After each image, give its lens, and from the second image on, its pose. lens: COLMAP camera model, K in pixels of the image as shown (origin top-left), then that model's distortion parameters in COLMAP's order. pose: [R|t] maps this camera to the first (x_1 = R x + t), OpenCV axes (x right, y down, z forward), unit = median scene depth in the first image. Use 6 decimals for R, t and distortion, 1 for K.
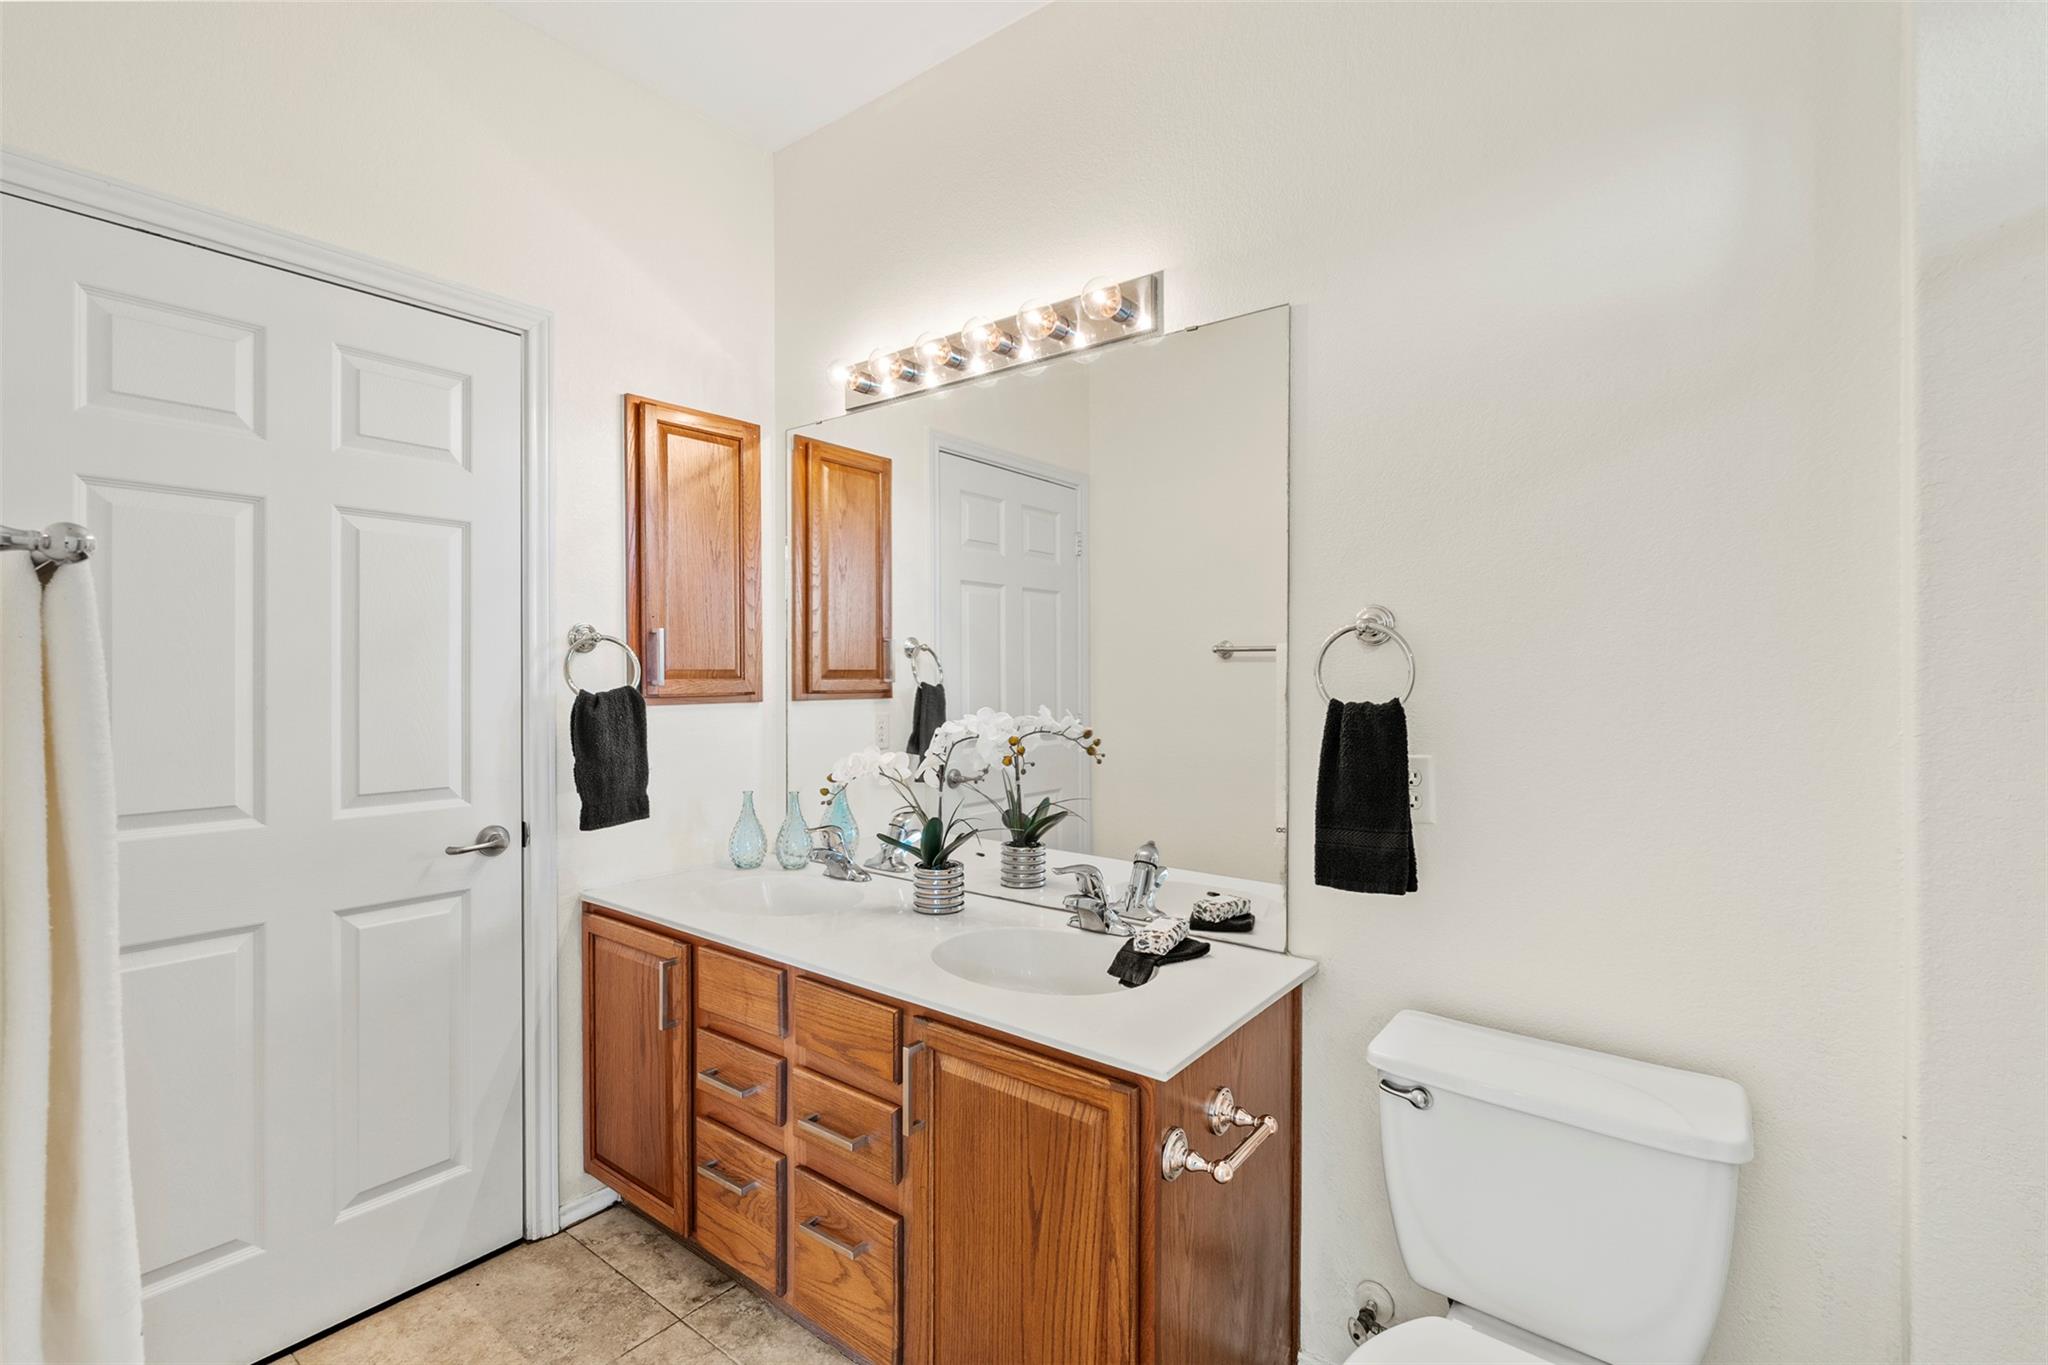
lens RADIAL K [[927.8, 0, 1031.5], [0, 927.8, 680.7], [0, 0, 1]] dist [-0.004636, 0.001292]
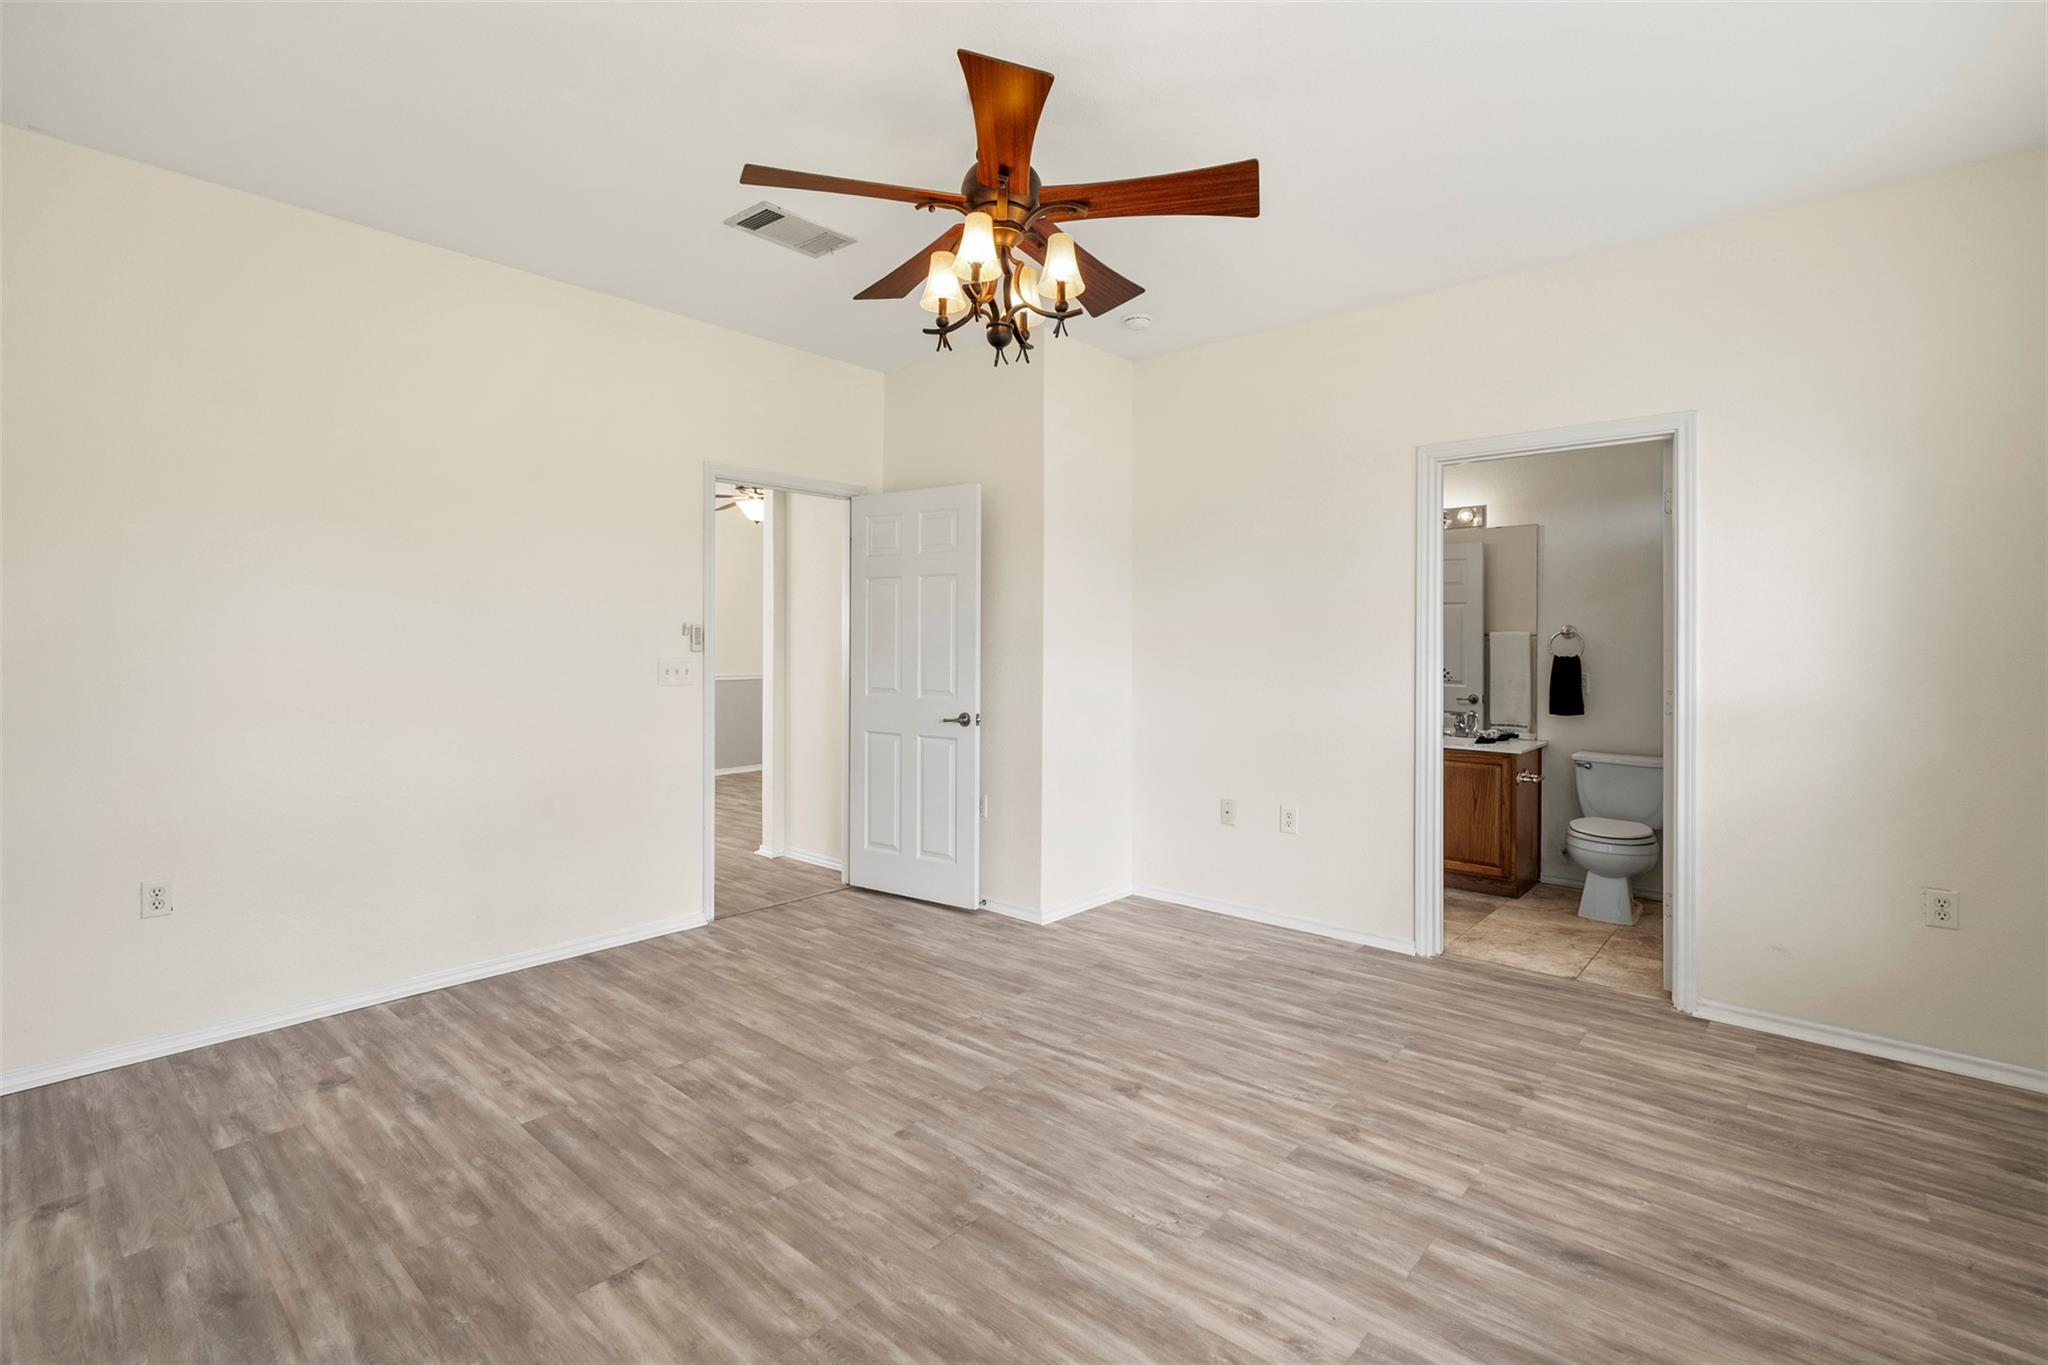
lens RADIAL K [[927.8, 0, 1014.9], [0, 927.8, 669.3], [0, 0, 1]] dist [-0.004636, 0.001292]
pose [[0.998286, 0.004207, -0.058370, -1.333052], [-0.003156, 0.999831, 0.018093, 0.016504], [0.058437, -0.017877, 0.998131, -2.267423]]
